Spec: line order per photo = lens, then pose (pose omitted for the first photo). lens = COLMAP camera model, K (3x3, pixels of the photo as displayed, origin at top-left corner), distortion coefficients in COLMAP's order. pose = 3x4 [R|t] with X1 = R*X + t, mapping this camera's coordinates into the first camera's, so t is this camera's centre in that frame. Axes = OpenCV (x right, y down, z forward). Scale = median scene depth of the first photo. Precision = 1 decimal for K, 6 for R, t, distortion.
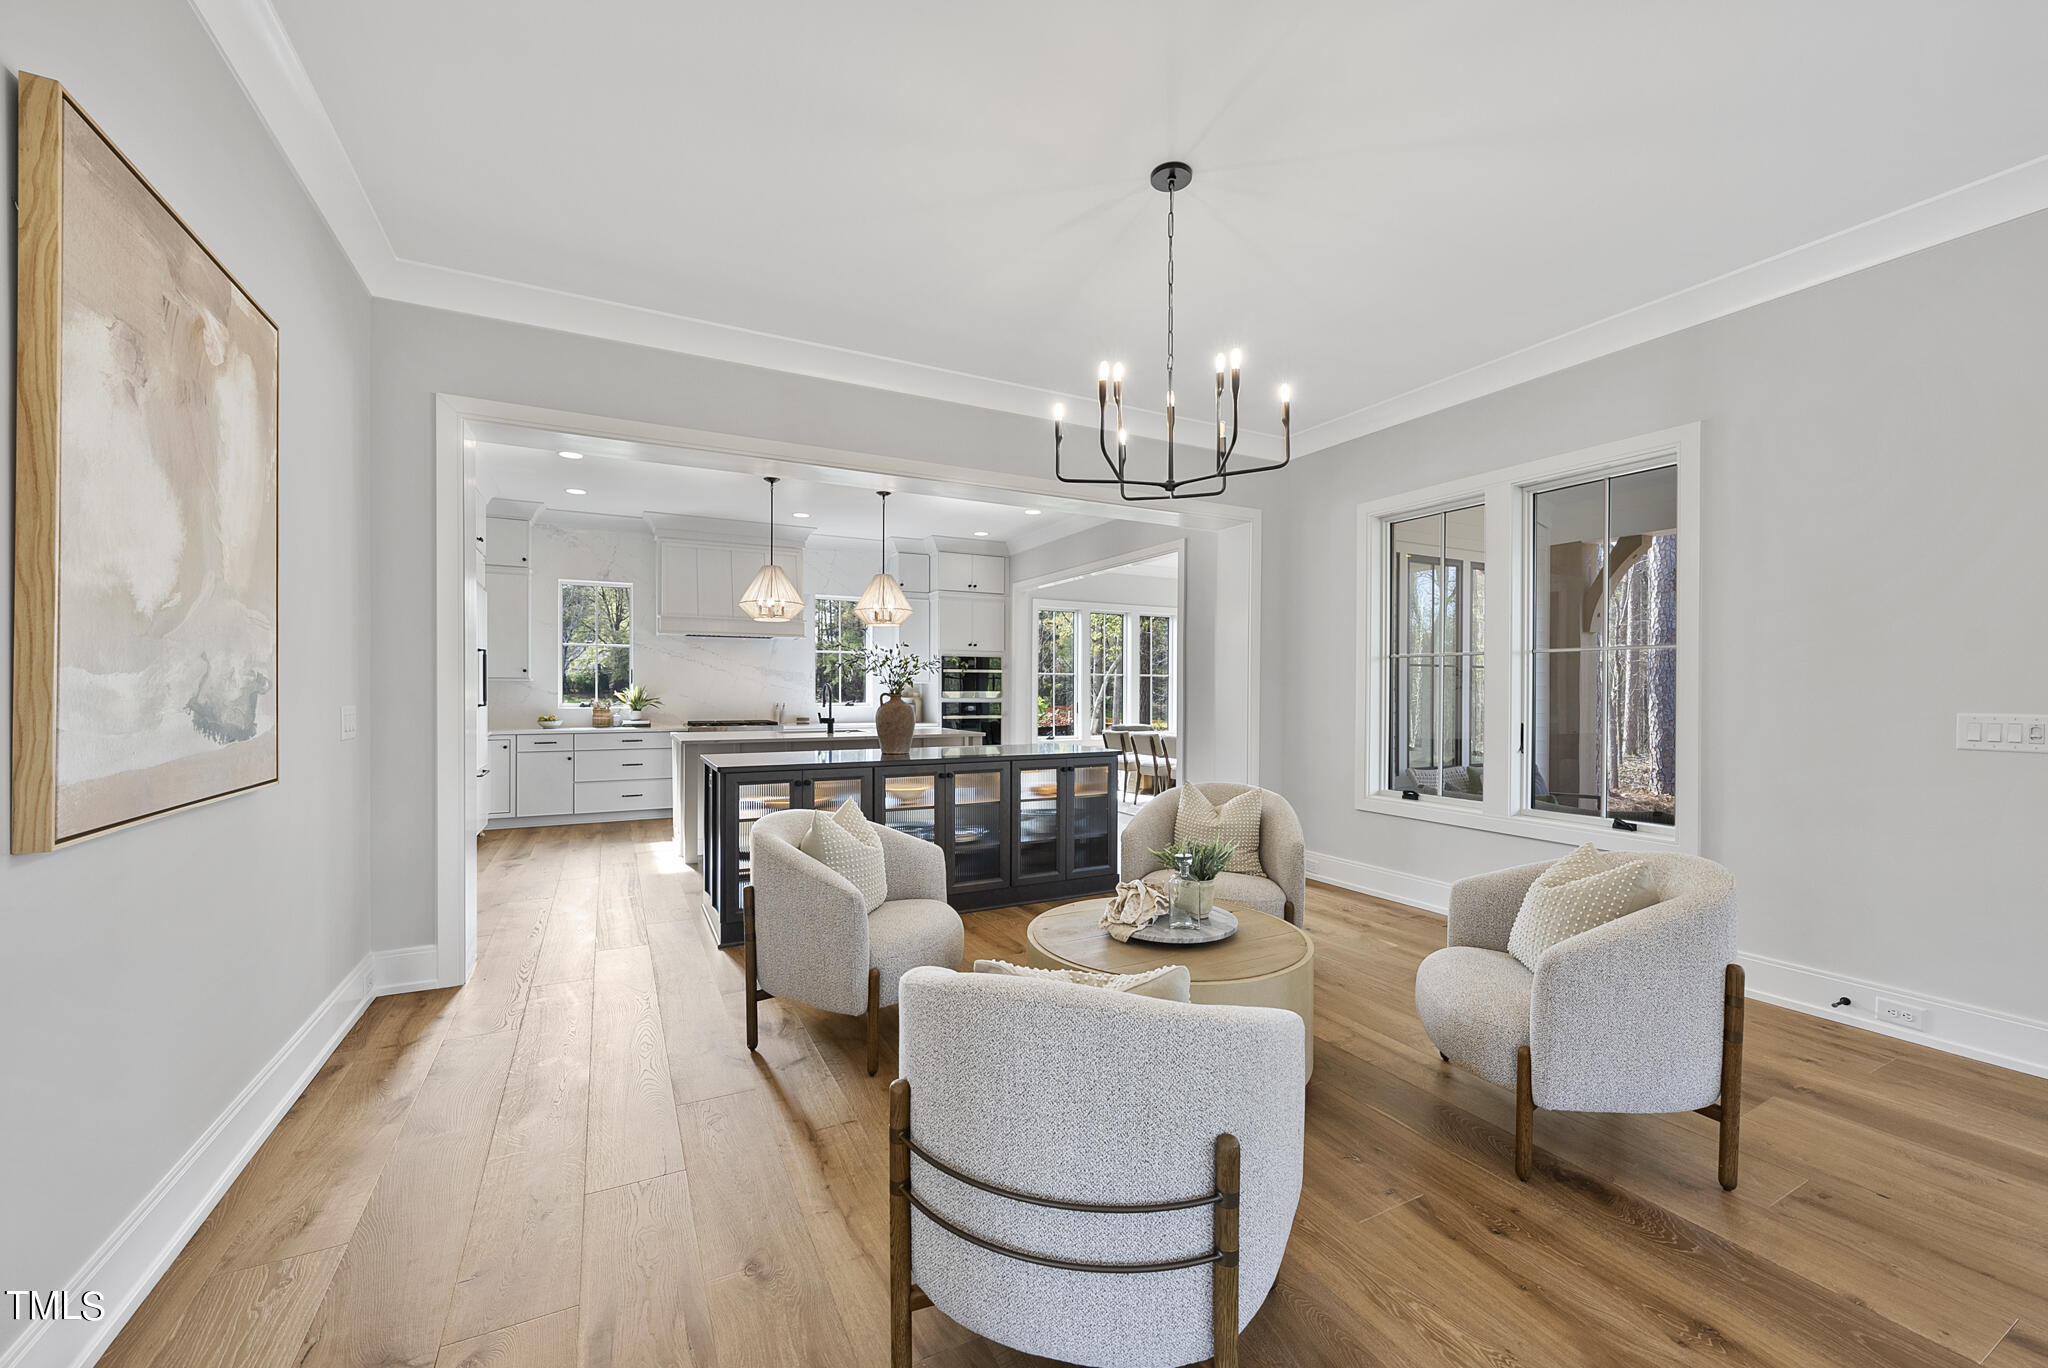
lens RADIAL K [[806.5, 0, 1022.0], [0, 806.5, 690.8], [0, 0, 1]] dist [-0.000014, 0.000000]
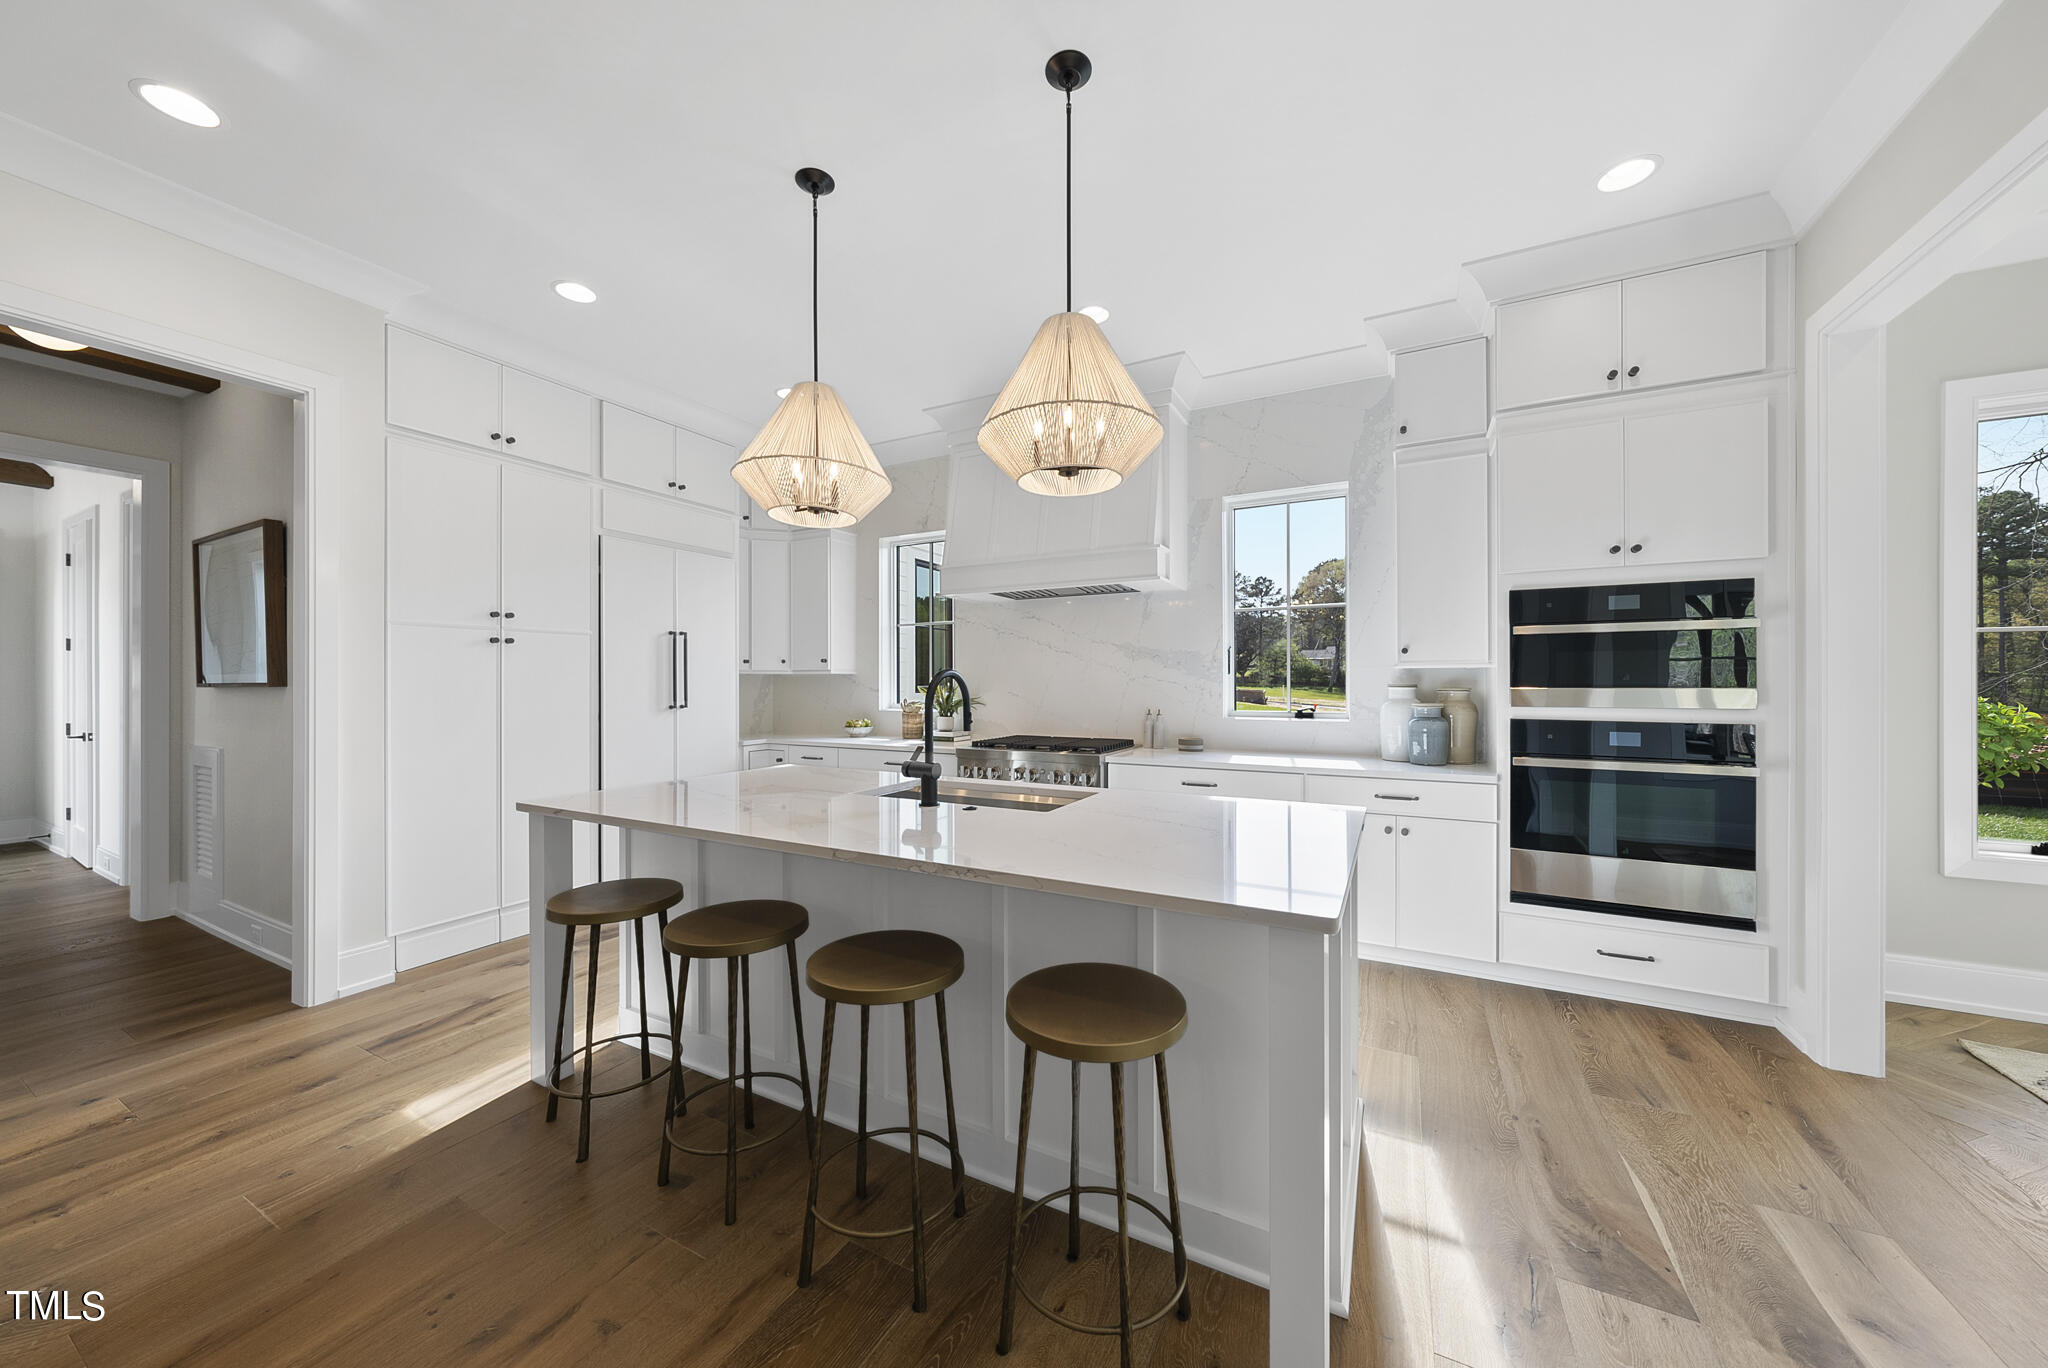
lens RADIAL K [[709.0, 0, 1023.0], [0, 709.0, 684.5], [0, 0, 1]] dist [-0.001939, 0.000028]
pose [[0.563797, -0.001783, -0.825912, 0.039566], [0.000527, 0.999998, -0.001799, -0.000714], [0.825913, 0.000579, 0.563797, 0.641407]]
